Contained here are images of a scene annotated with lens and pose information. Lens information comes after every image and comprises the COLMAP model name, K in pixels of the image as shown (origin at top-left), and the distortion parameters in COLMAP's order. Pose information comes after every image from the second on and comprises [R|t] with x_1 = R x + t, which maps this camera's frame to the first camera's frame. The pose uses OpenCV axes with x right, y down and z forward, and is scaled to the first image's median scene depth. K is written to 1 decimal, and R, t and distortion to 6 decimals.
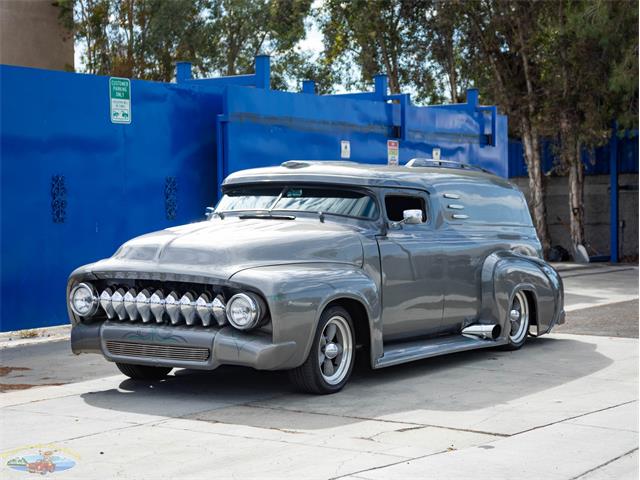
lens RADIAL K [[1499.2, 0, 320.0], [0, 1499.2, 240.0], [0, 0, 1]] dist [-0.028255, -0.224350]
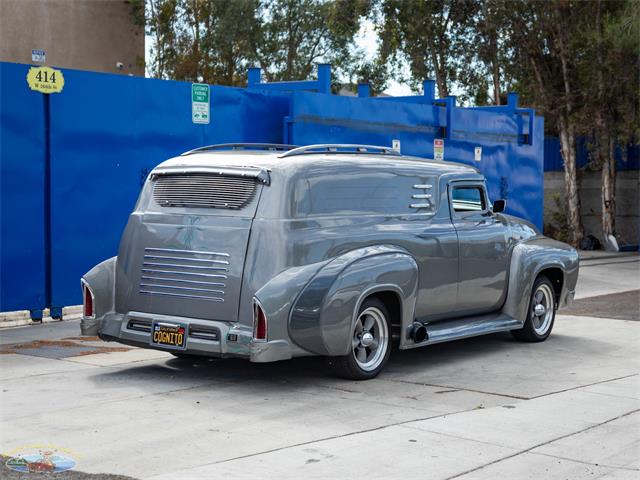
lens RADIAL K [[1737.0, 0, 320.0], [0, 1737.0, 240.0], [0, 0, 1]] dist [0.036042, 0.084706]
pose [[0.999579, 0.020953, -0.020089, -0.012152], [-0.020541, 0.999579, 0.020506, -0.016523], [0.020510, -0.020085, 0.999588, -0.291154]]
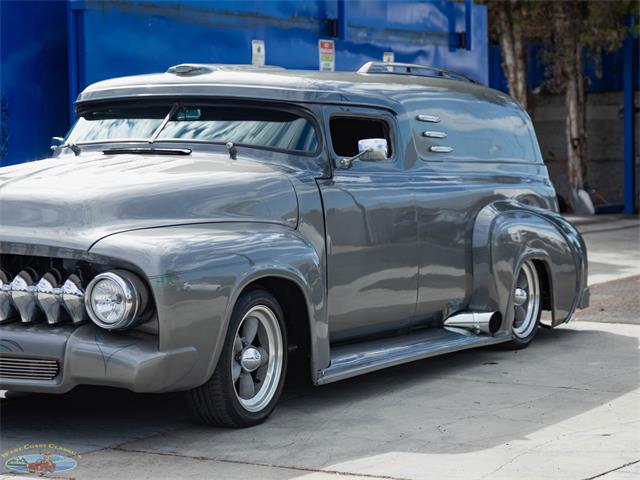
lens RADIAL K [[1737.0, 0, 320.0], [0, 1737.0, 240.0], [0, 0, 1]] dist [0.036042, 0.084706]
pose [[0.997343, -0.009643, 0.072201, -0.012679], [0.007356, 0.999465, 0.031882, -0.000389], [-0.072470, -0.031266, 0.996880, 0.203450]]
